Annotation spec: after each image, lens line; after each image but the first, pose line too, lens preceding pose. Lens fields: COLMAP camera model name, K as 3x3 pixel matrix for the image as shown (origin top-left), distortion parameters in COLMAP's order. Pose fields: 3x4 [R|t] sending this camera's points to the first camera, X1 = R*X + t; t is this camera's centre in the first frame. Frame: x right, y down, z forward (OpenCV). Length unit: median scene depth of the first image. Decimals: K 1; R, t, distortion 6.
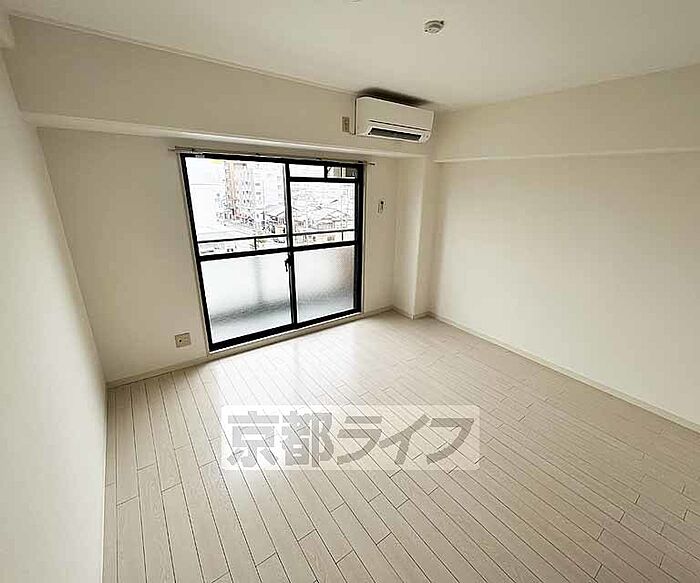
lens RADIAL K [[315.3, 0, 363.5], [0, 315.3, 283.0], [0, 0, 1]] dist [0.000963, 0.000405]
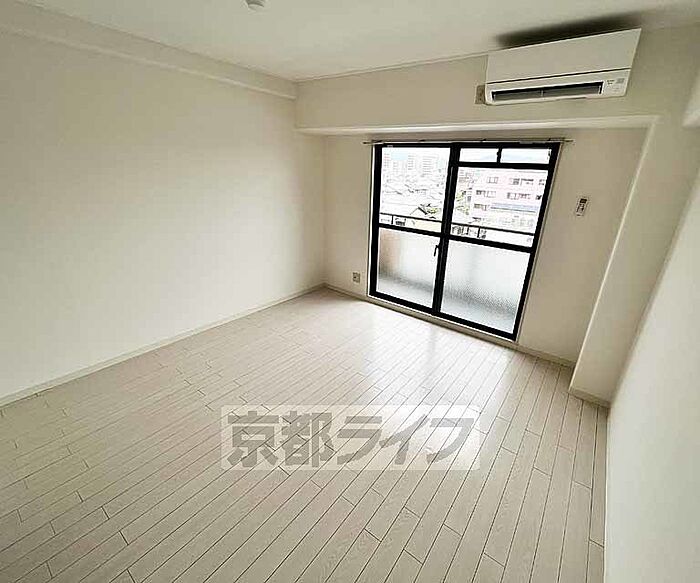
lens RADIAL K [[315.3, 0, 375.7], [0, 315.3, 289.3], [0, 0, 1]] dist [0.000963, 0.000405]
pose [[0.302914, 0.334627, -0.892339, 0.644097], [-0.320588, 0.917541, 0.235251, -0.116419], [0.897478, 0.214812, 0.385213, 0.454435]]
